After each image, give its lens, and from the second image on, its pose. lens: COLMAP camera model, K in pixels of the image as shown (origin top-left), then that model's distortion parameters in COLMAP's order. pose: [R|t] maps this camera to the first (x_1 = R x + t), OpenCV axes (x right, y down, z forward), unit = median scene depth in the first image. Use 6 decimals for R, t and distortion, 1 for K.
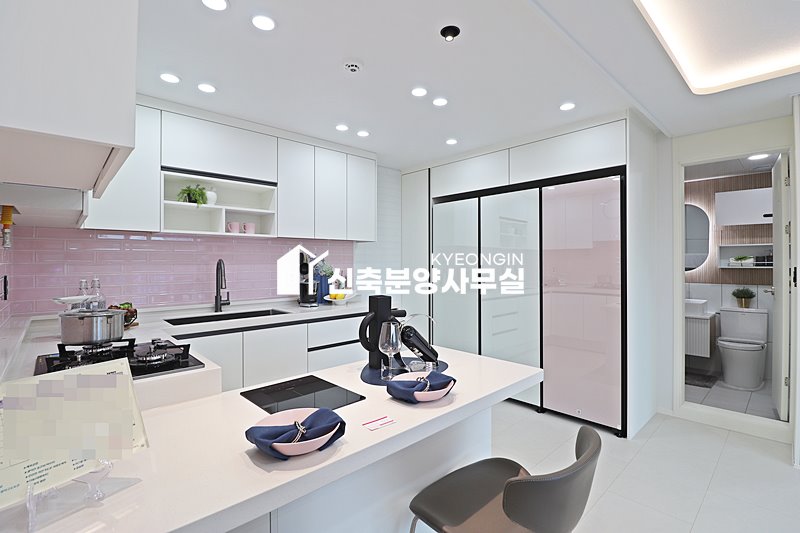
lens RADIAL K [[367.7, 0, 401.2], [0, 367.7, 259.2], [0, 0, 1]] dist [-0.001809, -0.013028]
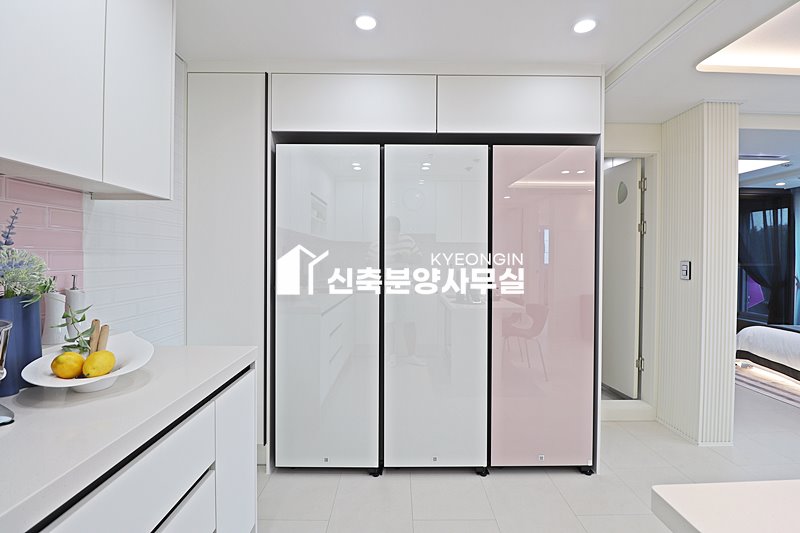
lens RADIAL K [[367.7, 0, 401.2], [0, 367.7, 259.2], [0, 0, 1]] dist [-0.001809, -0.013028]
pose [[0.670962, -0.004041, 0.741481, -0.214483], [-0.007979, 0.999888, 0.012669, 0.006513], [-0.741449, -0.014417, 0.670854, 0.619244]]
